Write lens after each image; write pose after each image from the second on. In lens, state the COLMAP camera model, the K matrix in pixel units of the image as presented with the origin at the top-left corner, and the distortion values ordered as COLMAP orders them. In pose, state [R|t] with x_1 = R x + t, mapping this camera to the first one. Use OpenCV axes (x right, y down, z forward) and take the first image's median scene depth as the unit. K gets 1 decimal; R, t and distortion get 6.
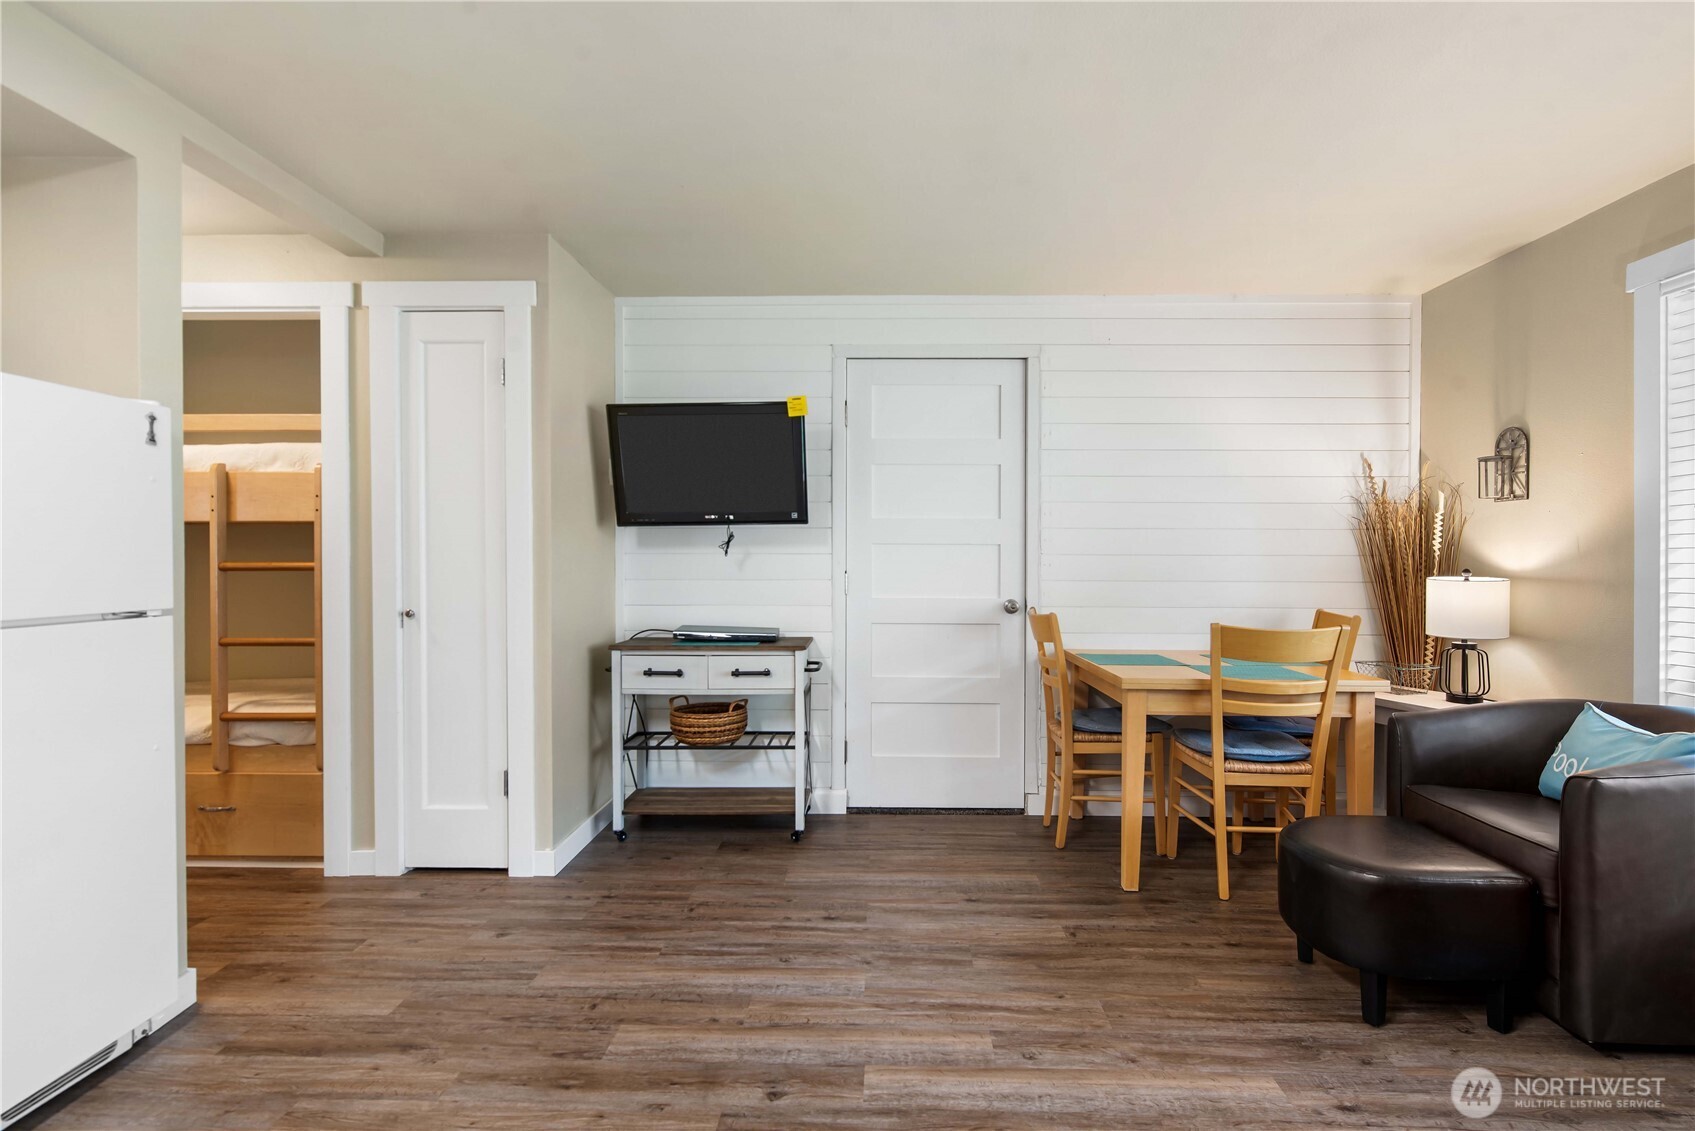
lens RADIAL K [[840.1, 0, 850.1], [0, 840.1, 556.6], [0, 0, 1]] dist [0.017464, 0.000030]
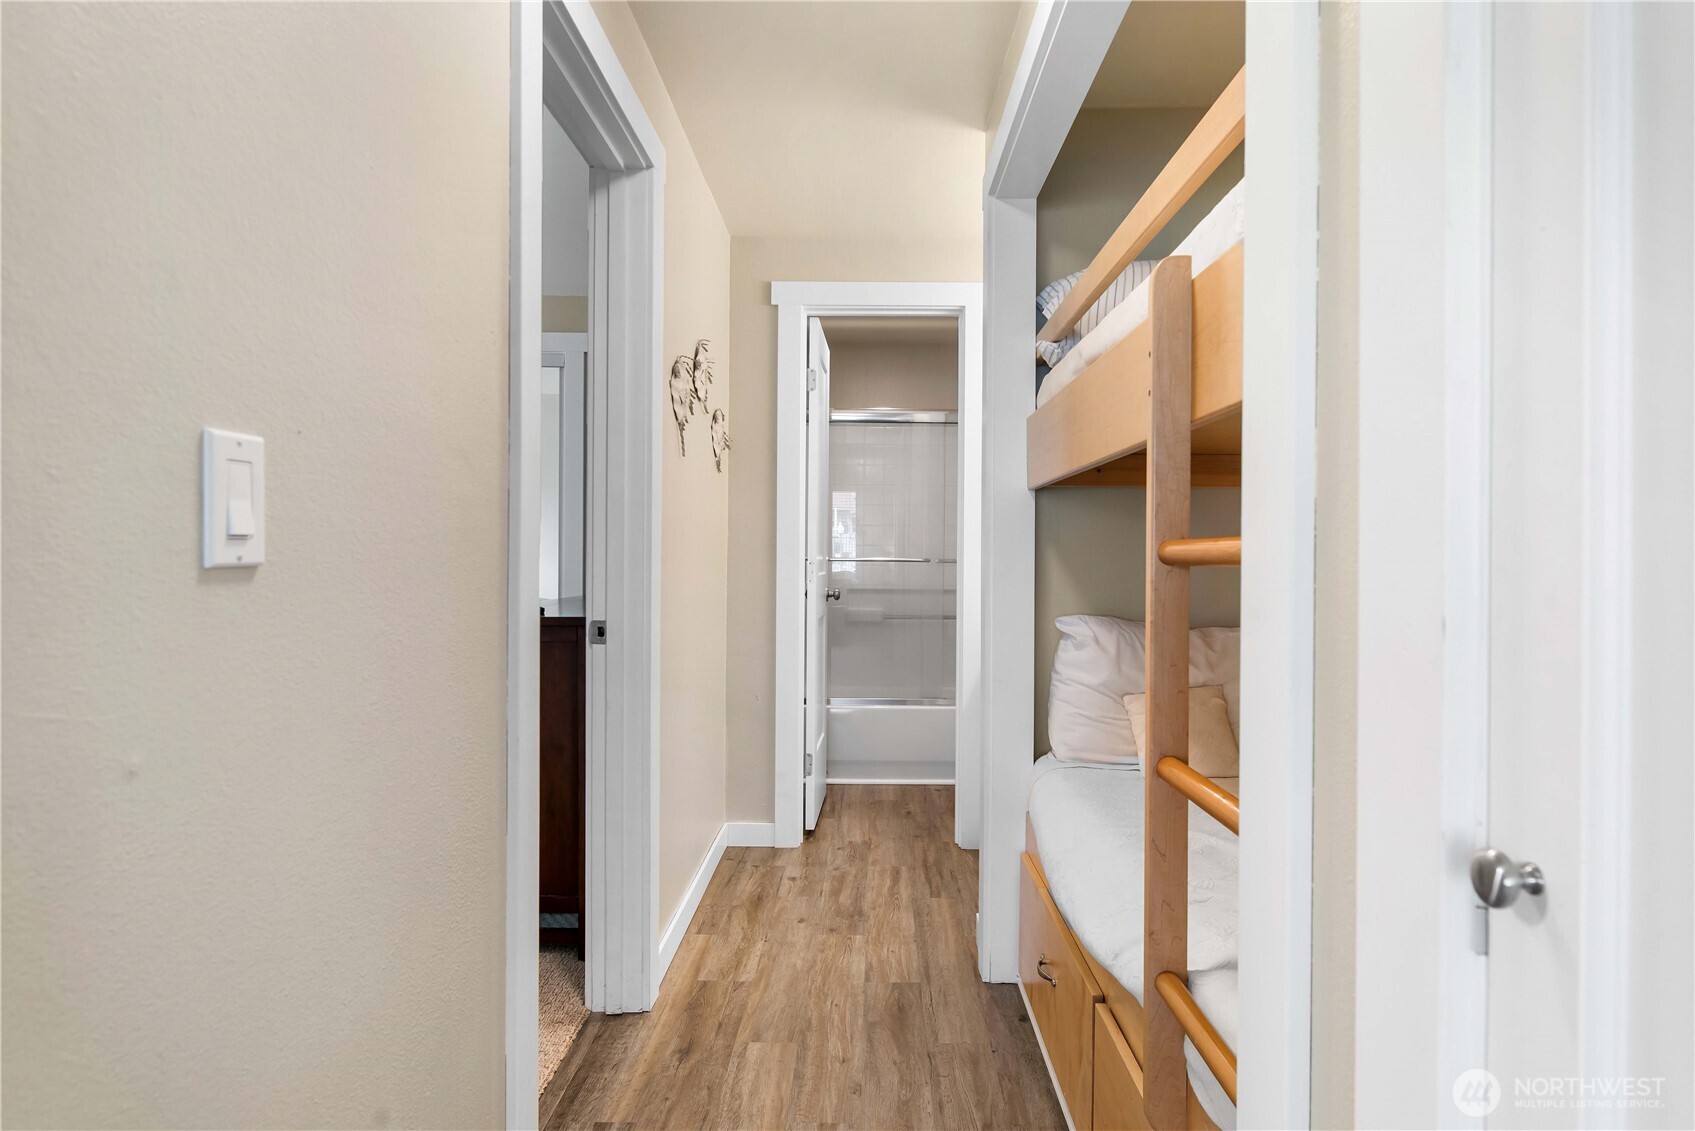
lens RADIAL K [[951.7, 0, 847.5], [0, 951.7, 565.5], [0, 0, 1]] dist [0.000114, 0.000085]
pose [[0.020655, 0.010360, -0.999733, -0.367466], [-0.000385, 0.999946, 0.010355, 0.012127], [0.999787, 0.000171, 0.020658, 0.892184]]
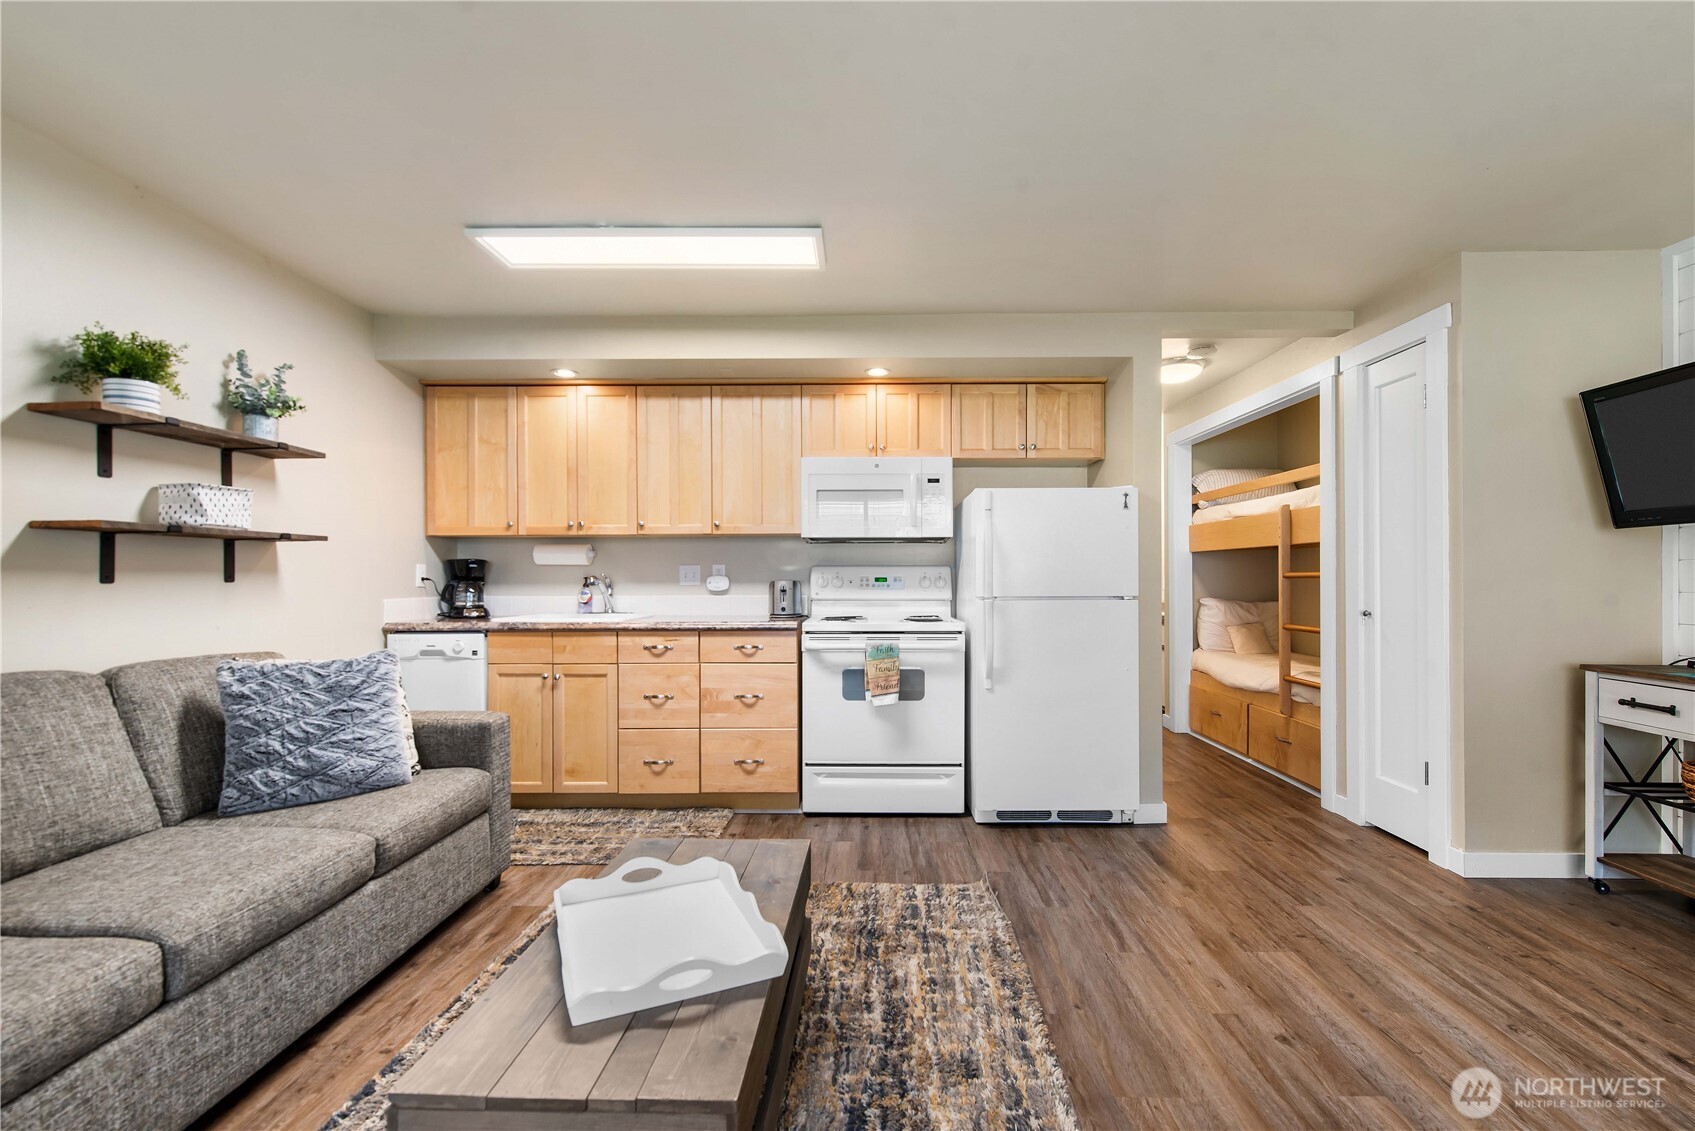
lens RADIAL K [[722.8, 0, 847.5], [0, 722.8, 565.5], [0, 0, 1]] dist [-0.000665, 0.000131]
pose [[-0.000438, -0.015247, -0.999884, 0.525848], [0.003828, 0.999876, -0.015248, 0.011167], [0.999993, -0.003834, -0.000380, 0.252672]]
